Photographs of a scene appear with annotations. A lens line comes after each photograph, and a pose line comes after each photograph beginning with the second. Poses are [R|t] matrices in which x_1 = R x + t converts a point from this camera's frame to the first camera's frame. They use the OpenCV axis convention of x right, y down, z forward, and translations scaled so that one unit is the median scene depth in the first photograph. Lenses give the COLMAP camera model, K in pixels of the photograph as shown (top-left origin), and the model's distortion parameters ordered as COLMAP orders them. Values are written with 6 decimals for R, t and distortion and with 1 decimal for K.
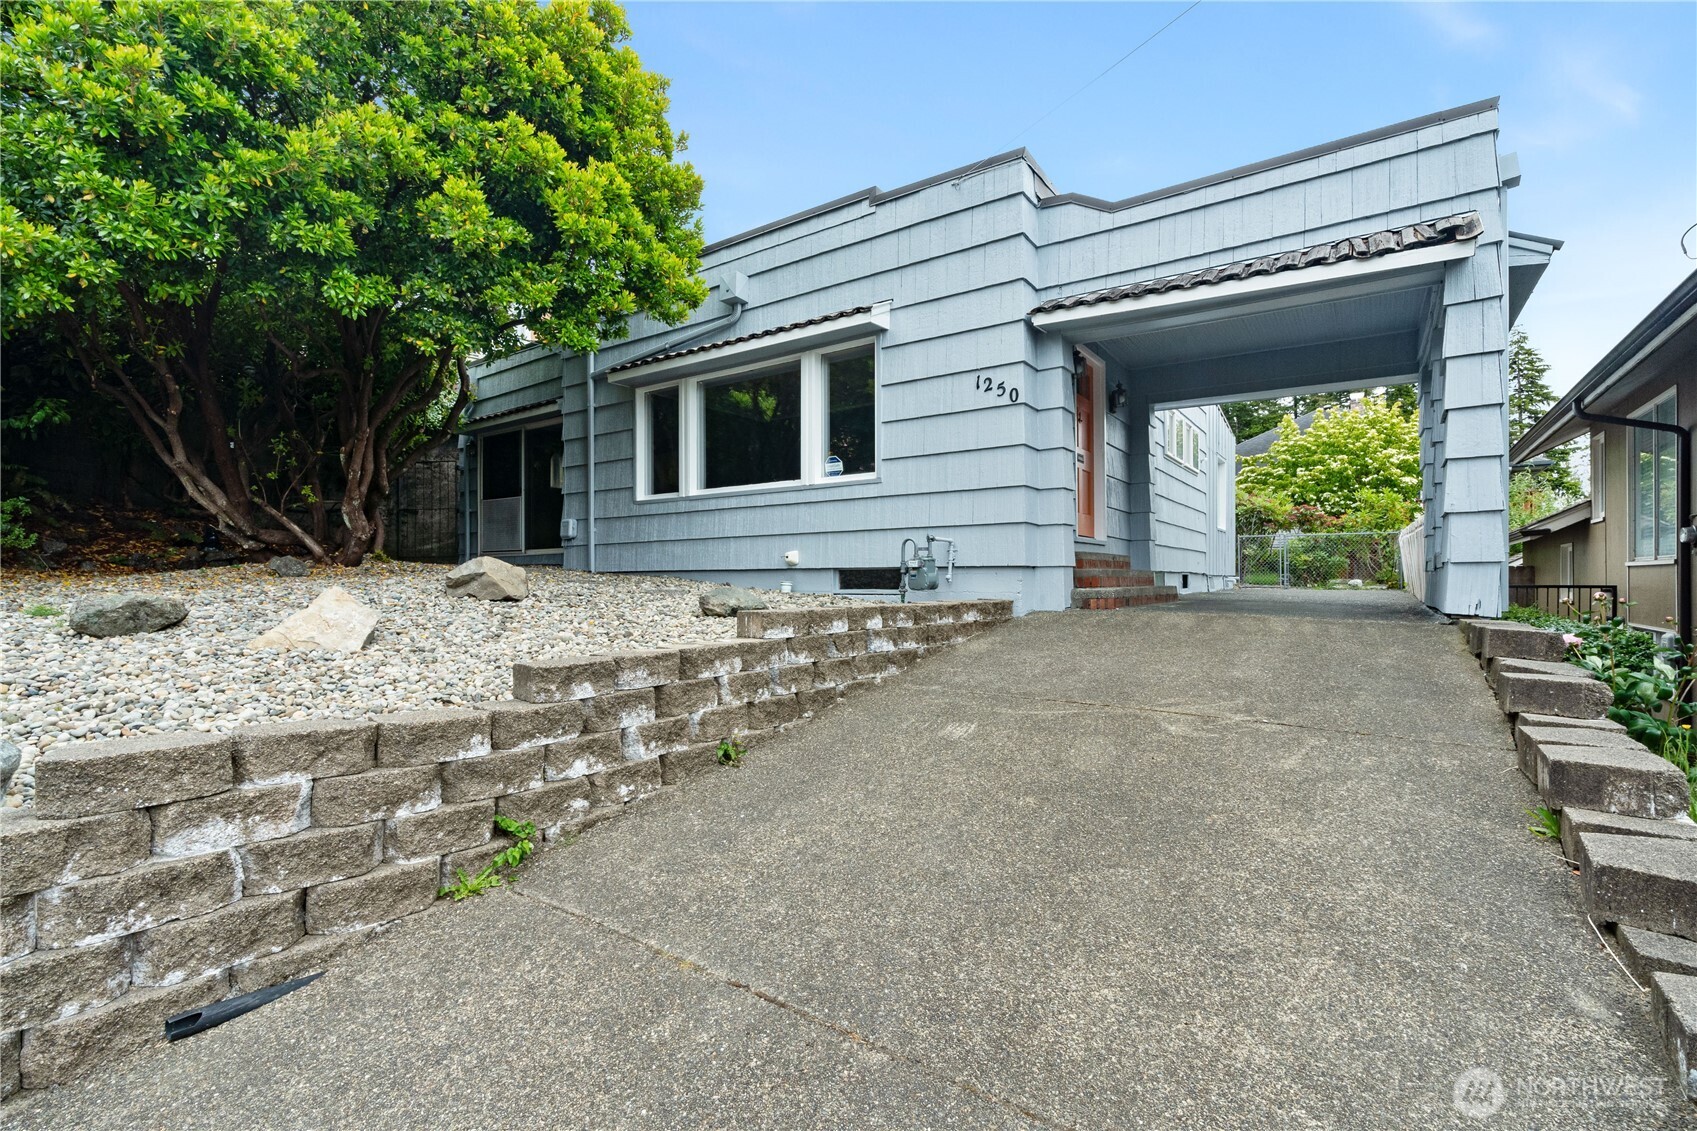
lens RADIAL K [[761.4, 0, 846.2], [0, 761.4, 579.1], [0, 0, 1]] dist [-0.009081, 0.002798]
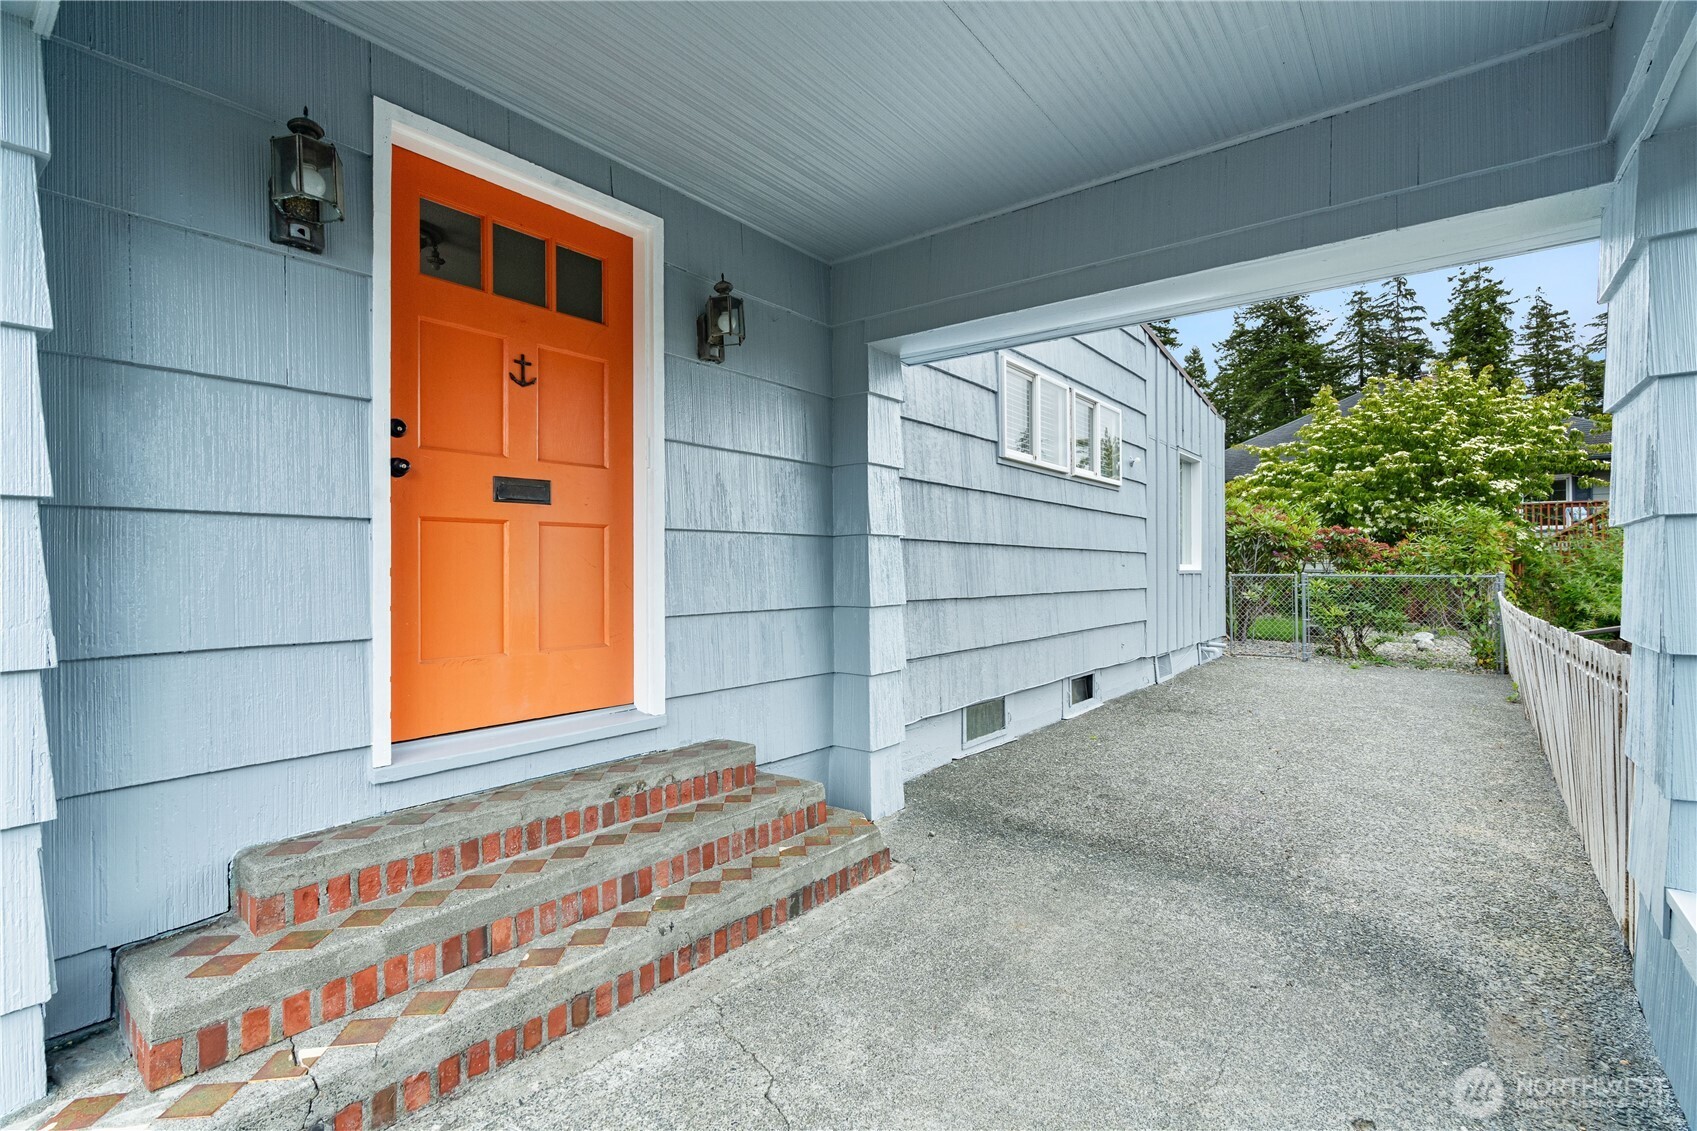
lens RADIAL K [[761.4, 0, 847.0], [0, 761.4, 553.8], [0, 0, 1]] dist [-0.009081, 0.002798]
pose [[0.997699, 0.002764, -0.067745, 0.215856], [-0.003769, 0.999885, -0.014714, -0.057804], [0.067697, 0.014935, 0.997594, 0.308205]]
